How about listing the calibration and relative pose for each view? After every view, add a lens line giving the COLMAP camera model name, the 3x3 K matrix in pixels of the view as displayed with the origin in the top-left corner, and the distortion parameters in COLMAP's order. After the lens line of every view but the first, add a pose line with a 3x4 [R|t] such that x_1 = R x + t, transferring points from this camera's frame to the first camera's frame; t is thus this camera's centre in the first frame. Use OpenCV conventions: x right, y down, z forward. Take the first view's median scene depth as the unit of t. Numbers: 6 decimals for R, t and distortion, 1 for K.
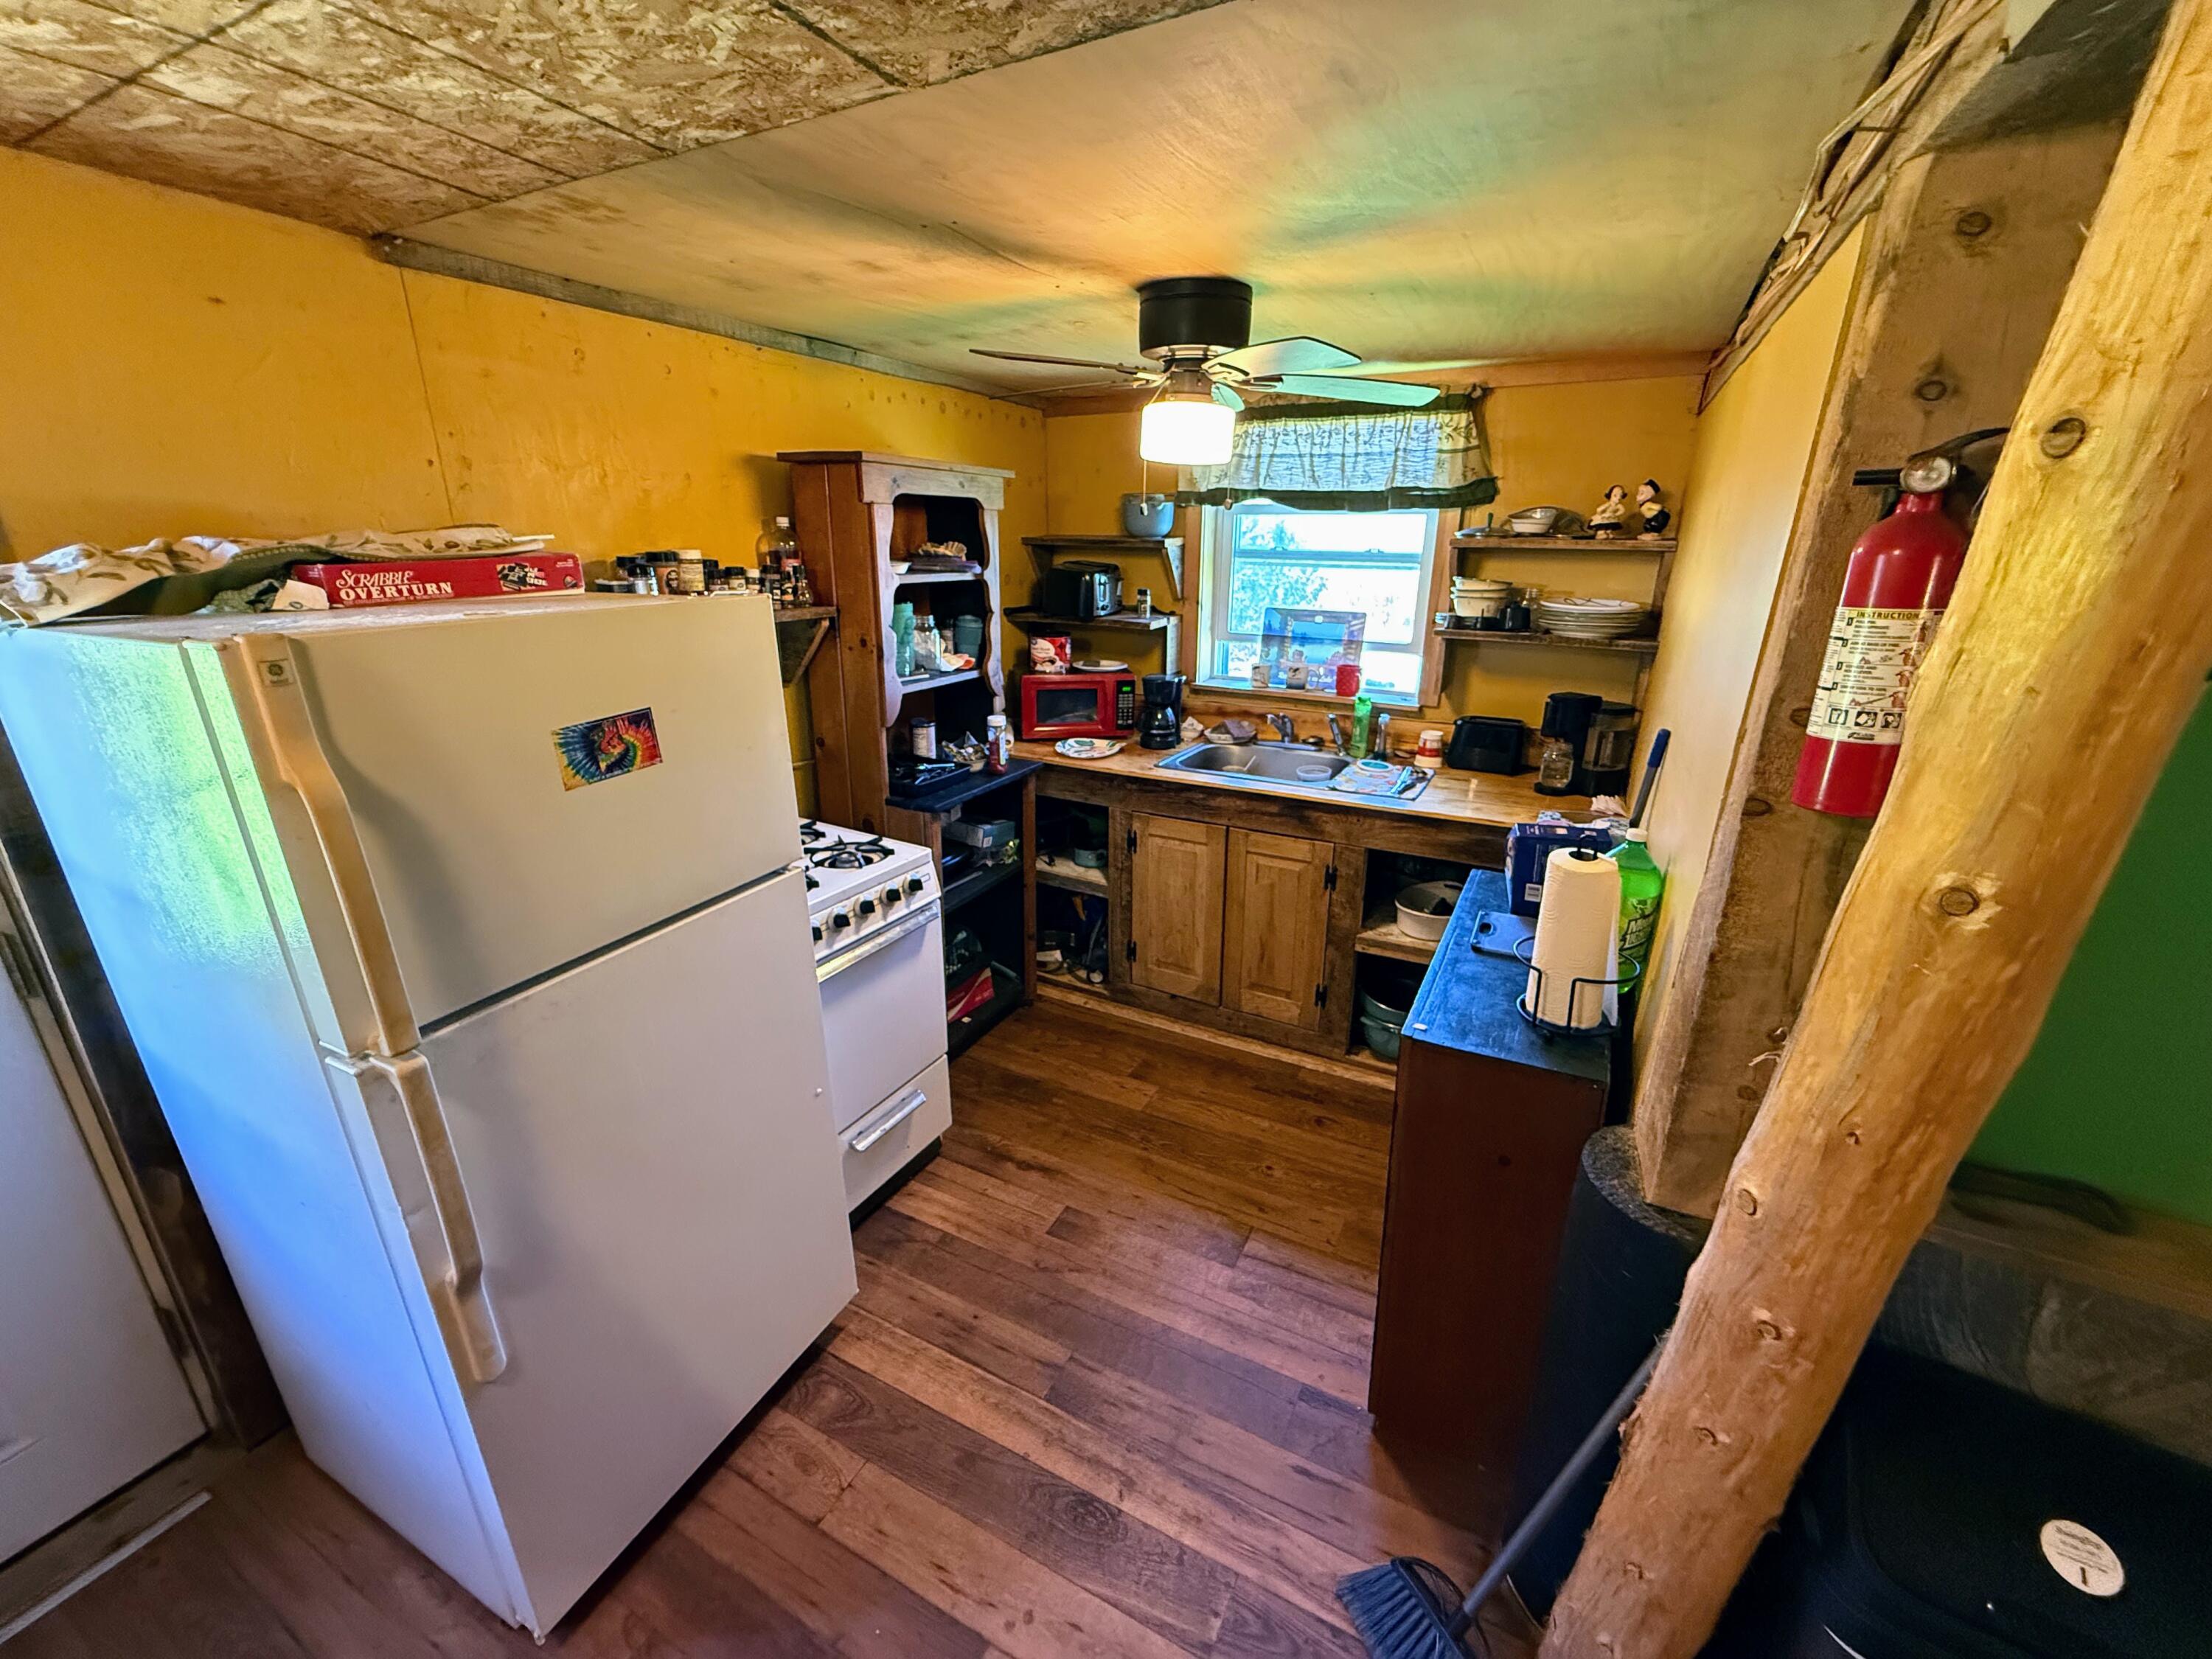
lens RADIAL K [[879.6, 0, 1101.3], [0, 879.6, 828.3], [0, 0, 1]] dist [0.000079, 0.000110]
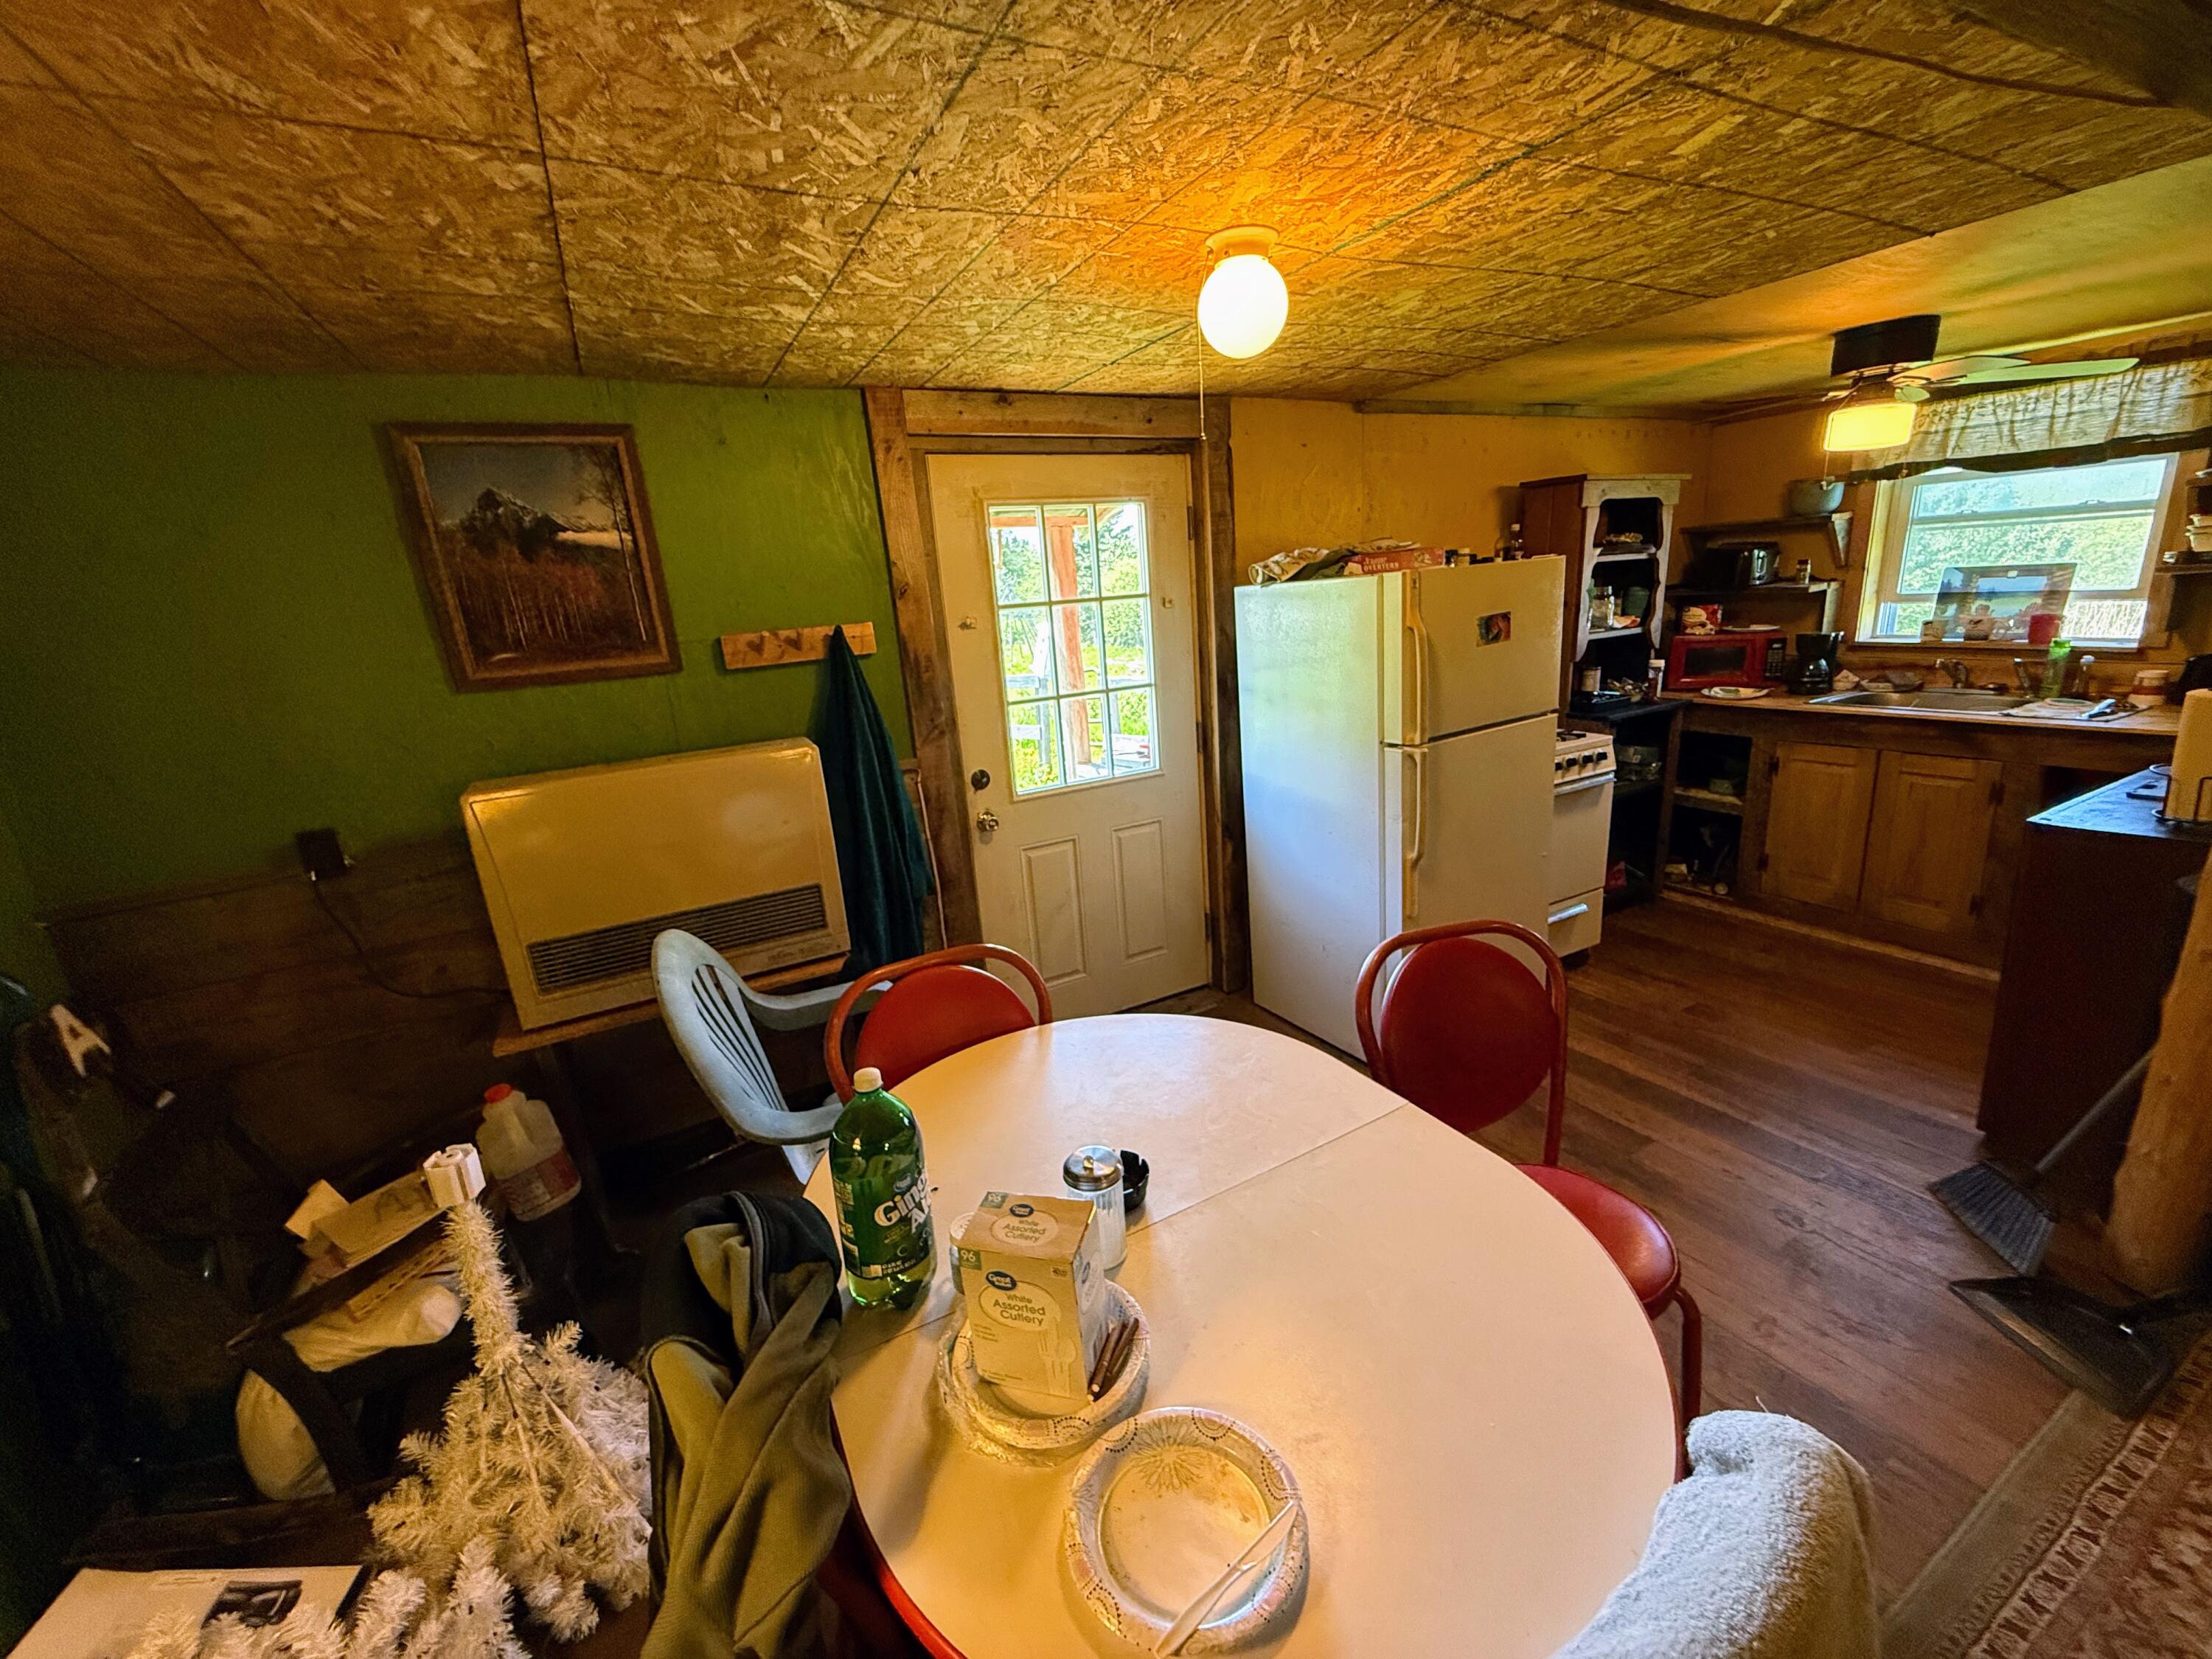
lens RADIAL K [[879.6, 0, 1104.4], [0, 879.6, 828.7], [0, 0, 1]] dist [0.000079, 0.000110]
pose [[0.831657, 0.080850, -0.549372, -0.062784], [-0.100241, 0.994949, -0.005324, 0.212712], [0.546167, 0.059497, 0.835561, -0.536656]]
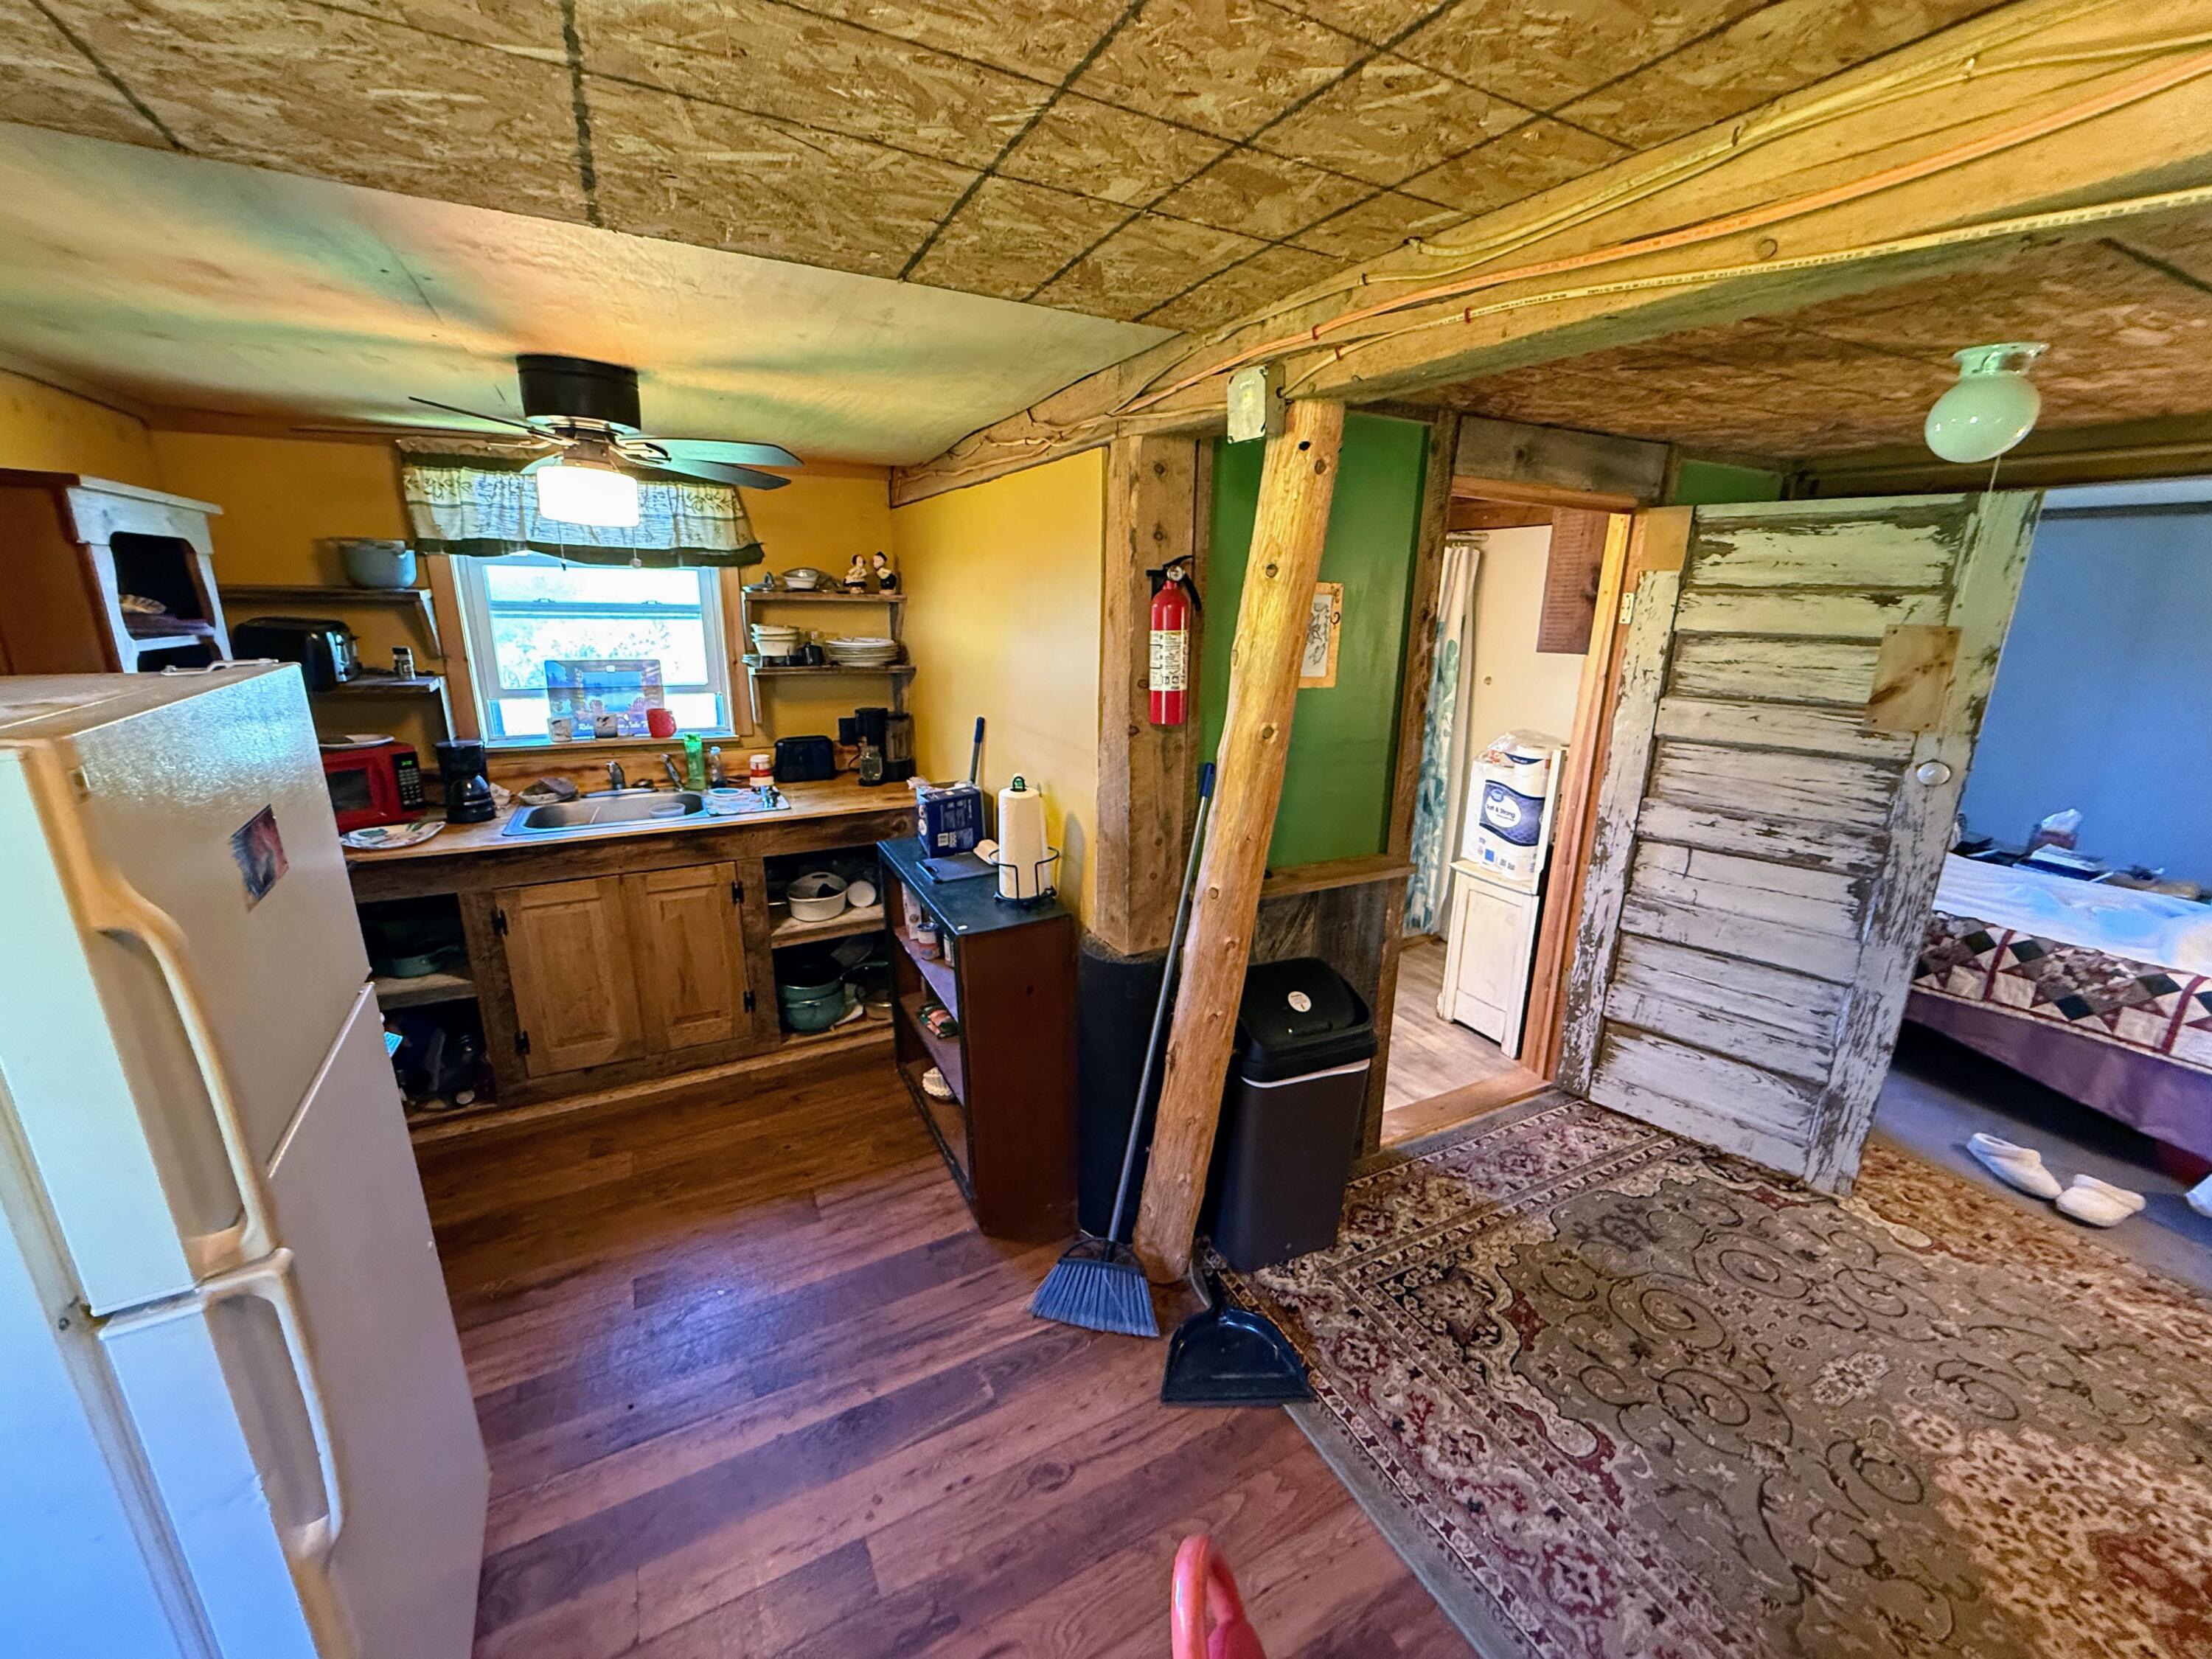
lens RADIAL K [[879.6, 0, 1100.6], [0, 879.6, 828.0], [0, 0, 1]] dist [0.000079, 0.000110]
pose [[0.568477, -0.209748, 0.795512, -0.333655], [0.249168, 0.965435, 0.076493, 0.006435], [-0.784059, 0.154731, 0.601090, -0.041110]]
